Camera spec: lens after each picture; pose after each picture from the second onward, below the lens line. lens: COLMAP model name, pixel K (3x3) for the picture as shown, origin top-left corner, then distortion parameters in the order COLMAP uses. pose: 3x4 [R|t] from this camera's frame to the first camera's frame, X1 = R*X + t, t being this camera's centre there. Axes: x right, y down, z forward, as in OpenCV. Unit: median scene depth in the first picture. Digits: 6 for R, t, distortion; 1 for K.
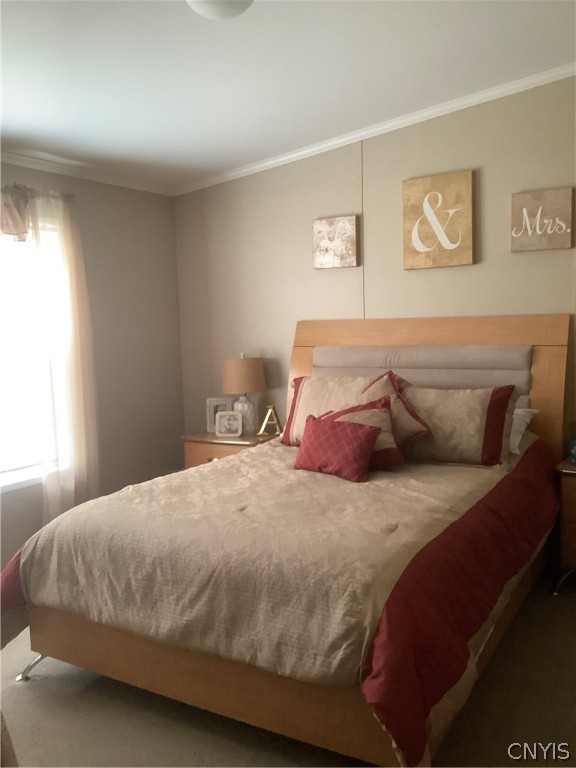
lens RADIAL K [[689.6, 0, 288.0], [0, 689.6, 384.0], [0, 0, 1]] dist [0.129926, -0.244638]
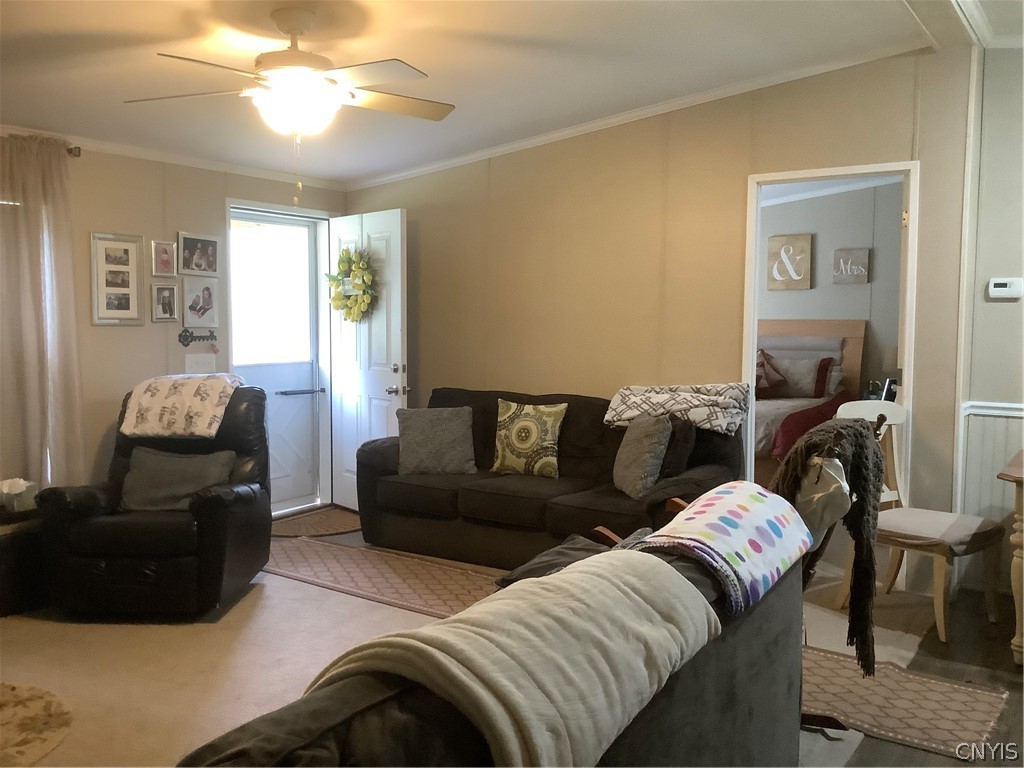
lens RADIAL K [[919.4, 0, 512.6], [0, 919.4, 379.4], [0, 0, 1]] dist [0.129926, -0.244638]
pose [[0.999129, 0.036419, -0.020373, -0.423478], [-0.036852, 0.999093, -0.021318, 0.128964], [0.019578, 0.022050, 0.999565, -1.333210]]
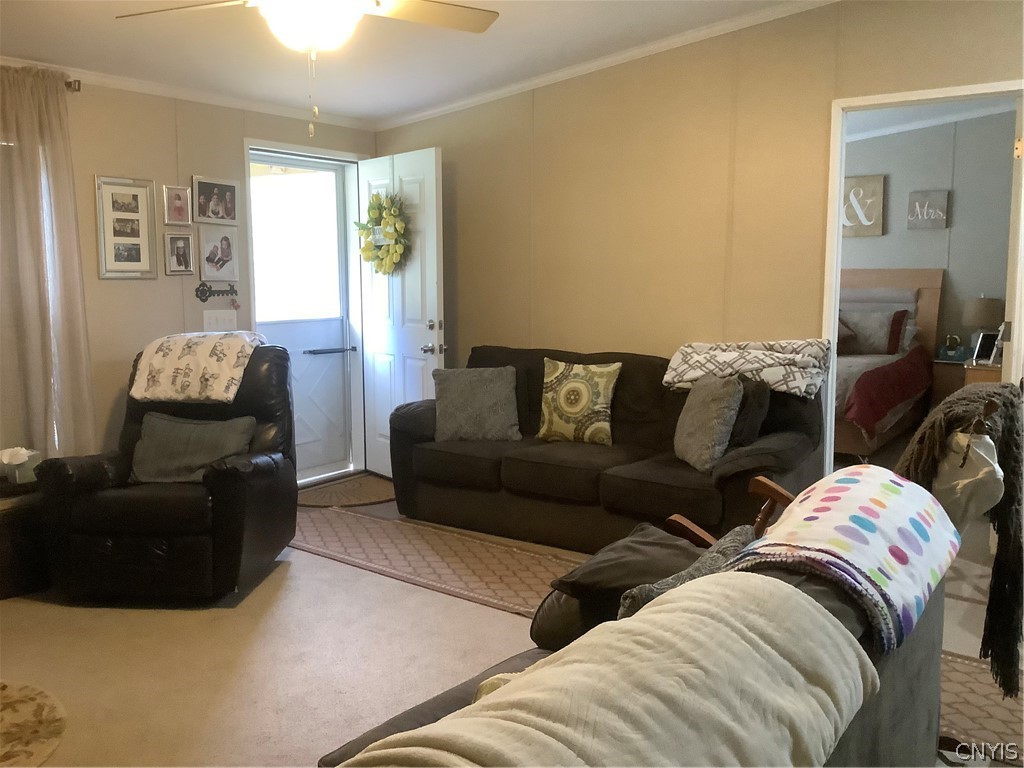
lens RADIAL K [[932.2, 0, 527.0], [0, 932.2, 372.3], [0, 0, 1]] dist [0.127410, -0.230266]
pose [[0.998394, 0.033141, -0.045955, -0.438363], [-0.032322, 0.999307, 0.018467, 0.125837], [0.046535, -0.016952, 0.998773, -1.205525]]
